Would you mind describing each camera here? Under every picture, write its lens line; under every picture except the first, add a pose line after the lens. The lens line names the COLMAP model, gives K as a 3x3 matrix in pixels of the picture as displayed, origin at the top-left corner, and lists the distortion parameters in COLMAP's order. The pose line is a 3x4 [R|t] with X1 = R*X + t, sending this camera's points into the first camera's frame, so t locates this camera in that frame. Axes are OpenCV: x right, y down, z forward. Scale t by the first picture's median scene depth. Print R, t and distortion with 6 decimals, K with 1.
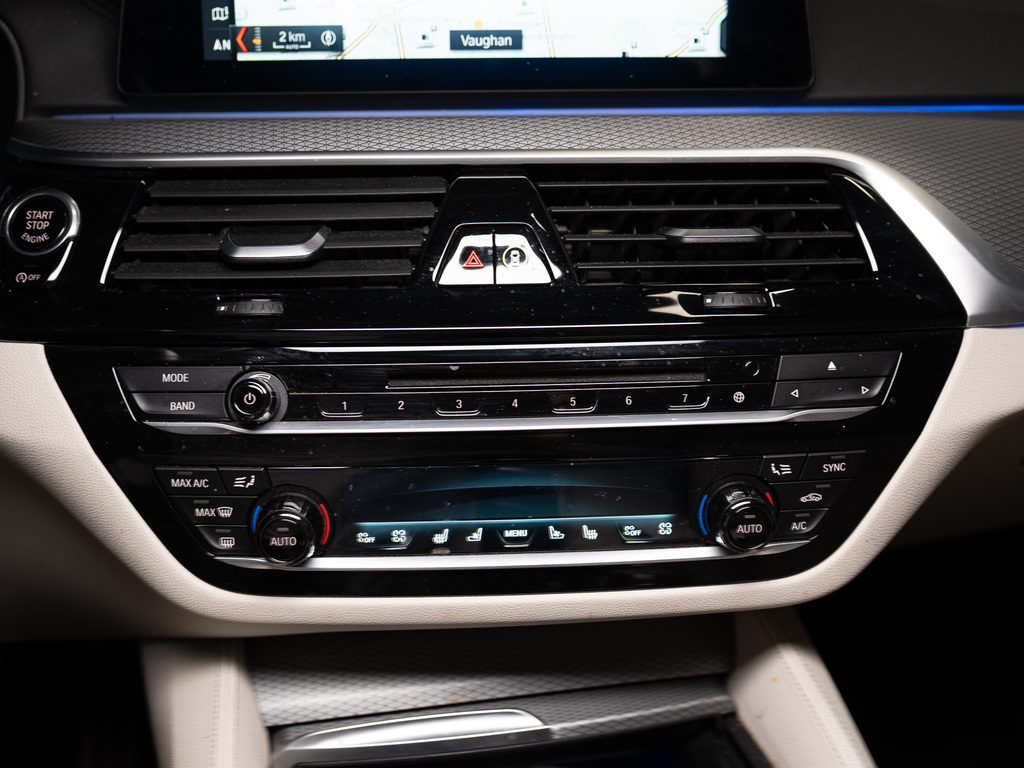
lens RADIAL K [[1129.7, 0, 512.0], [0, 1129.7, 384.0], [0, 0, 1]] dist [-0.012722, 0.006062]
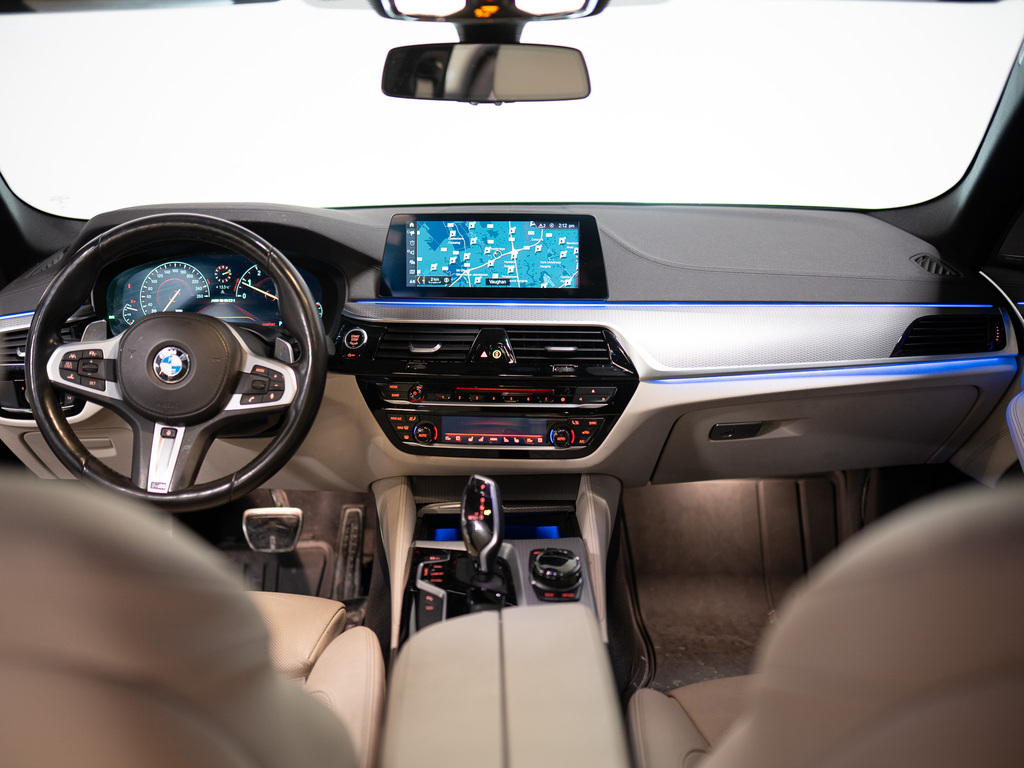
lens RADIAL K [[1129.7, 0, 512.0], [0, 1129.7, 384.0], [0, 0, 1]] dist [-0.012722, 0.006062]
pose [[0.987734, 0.036078, -0.151918, 0.536536], [-0.045367, 0.997278, -0.058124, 0.158918], [0.149408, 0.064303, 0.986683, -2.172820]]
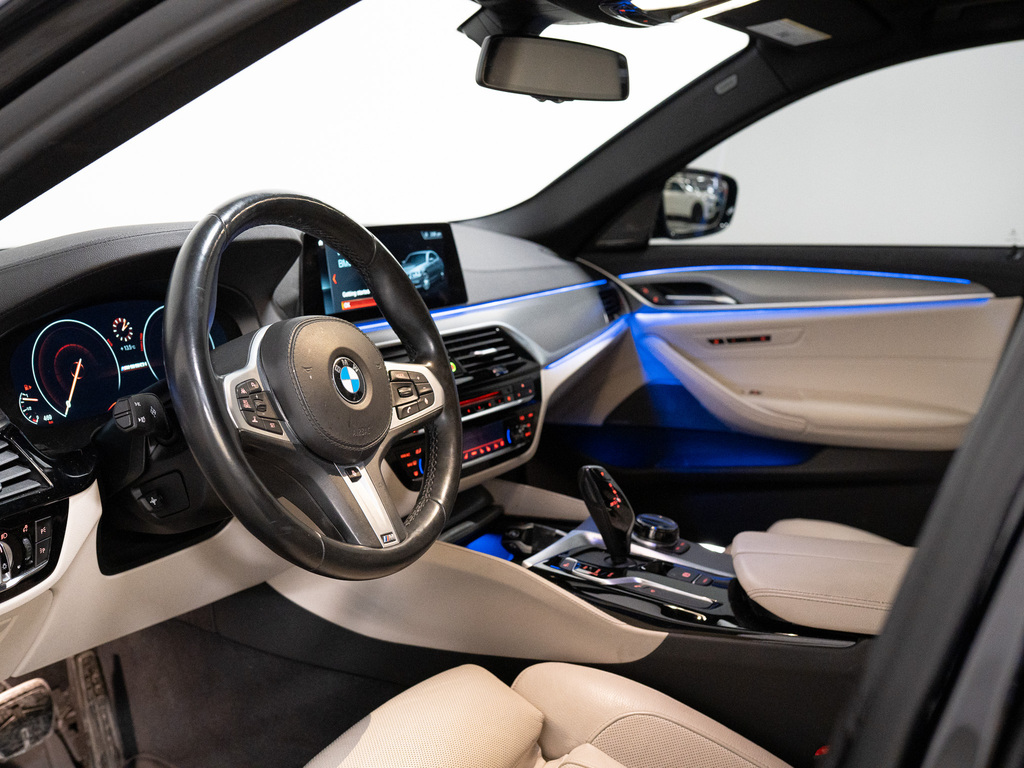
lens RADIAL K [[1129.7, 0, 512.0], [0, 1129.7, 384.0], [0, 0, 1]] dist [-0.012722, 0.006062]
pose [[0.594486, -0.145528, 0.790828, -2.331622], [0.244269, 0.969694, -0.005181, -0.008977], [-0.766107, 0.196255, 0.612017, -1.007296]]
